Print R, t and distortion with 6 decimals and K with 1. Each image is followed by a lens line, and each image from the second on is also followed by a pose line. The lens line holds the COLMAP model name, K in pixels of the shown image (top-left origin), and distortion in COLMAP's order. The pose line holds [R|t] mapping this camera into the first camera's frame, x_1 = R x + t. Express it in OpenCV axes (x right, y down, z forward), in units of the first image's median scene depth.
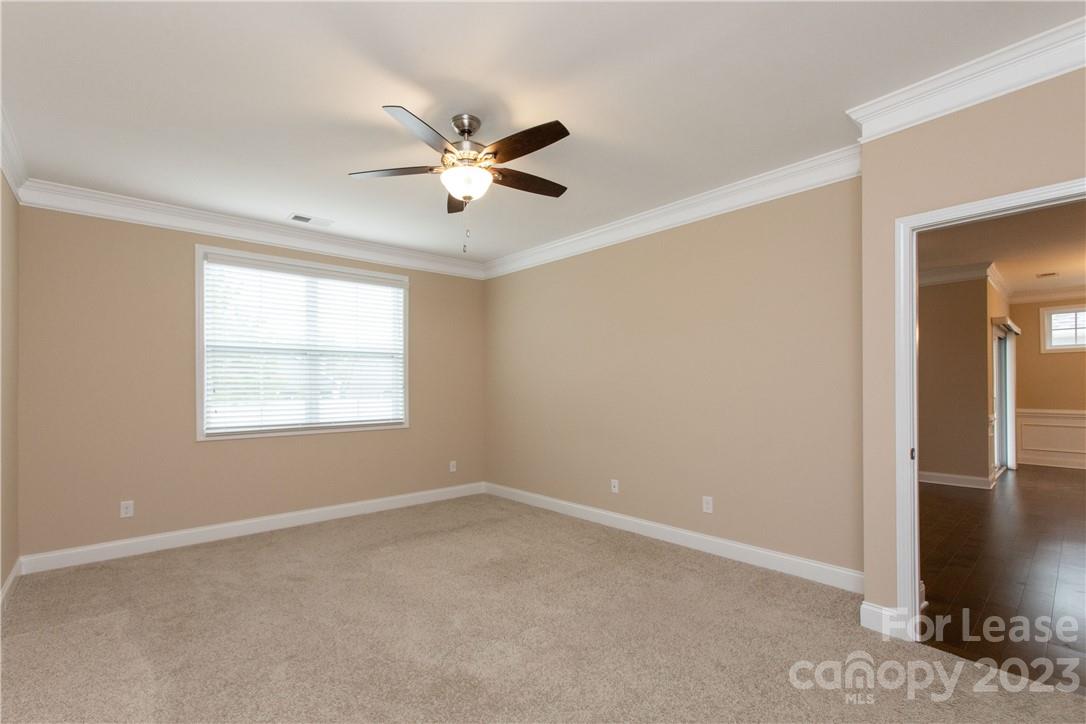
lens RADIAL K [[483.1, 0, 521.1], [0, 483.1, 378.1], [0, 0, 1]] dist [-0.010315, 0.007145]
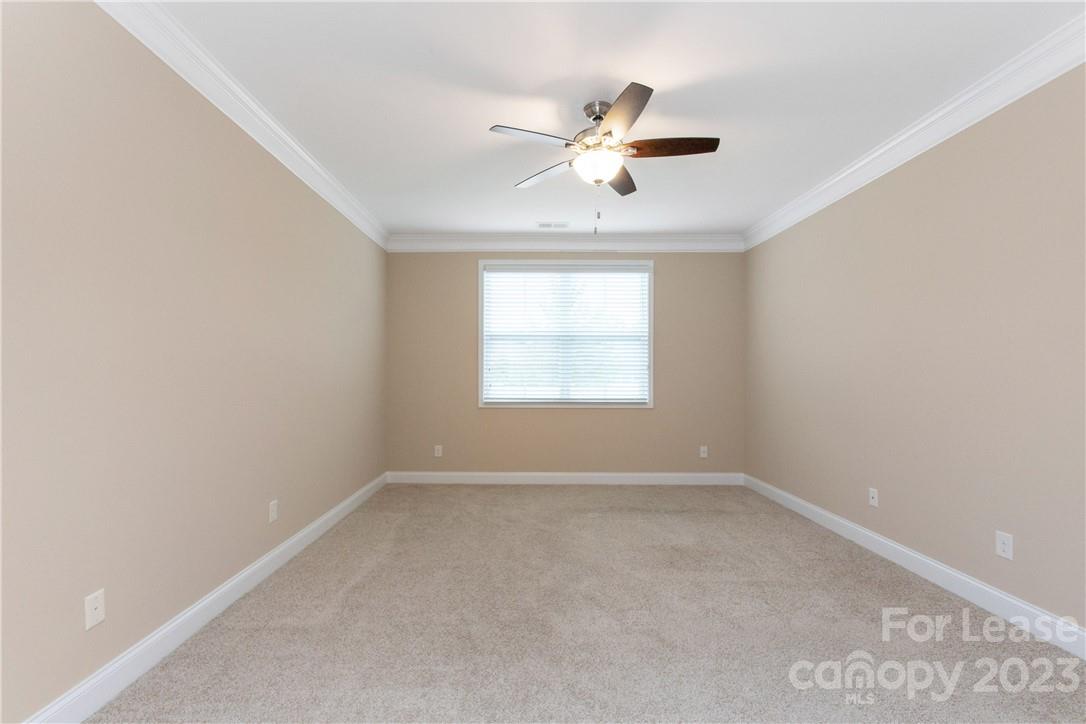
lens RADIAL K [[476.8, 0, 521.5], [0, 476.8, 370.8], [0, 0, 1]] dist [0.000087, 0.000570]
pose [[0.762541, 0.006946, -0.646903, 0.259538], [0.002999, 0.999894, 0.014271, 0.010553], [0.646933, -0.012822, 0.762439, 0.063887]]
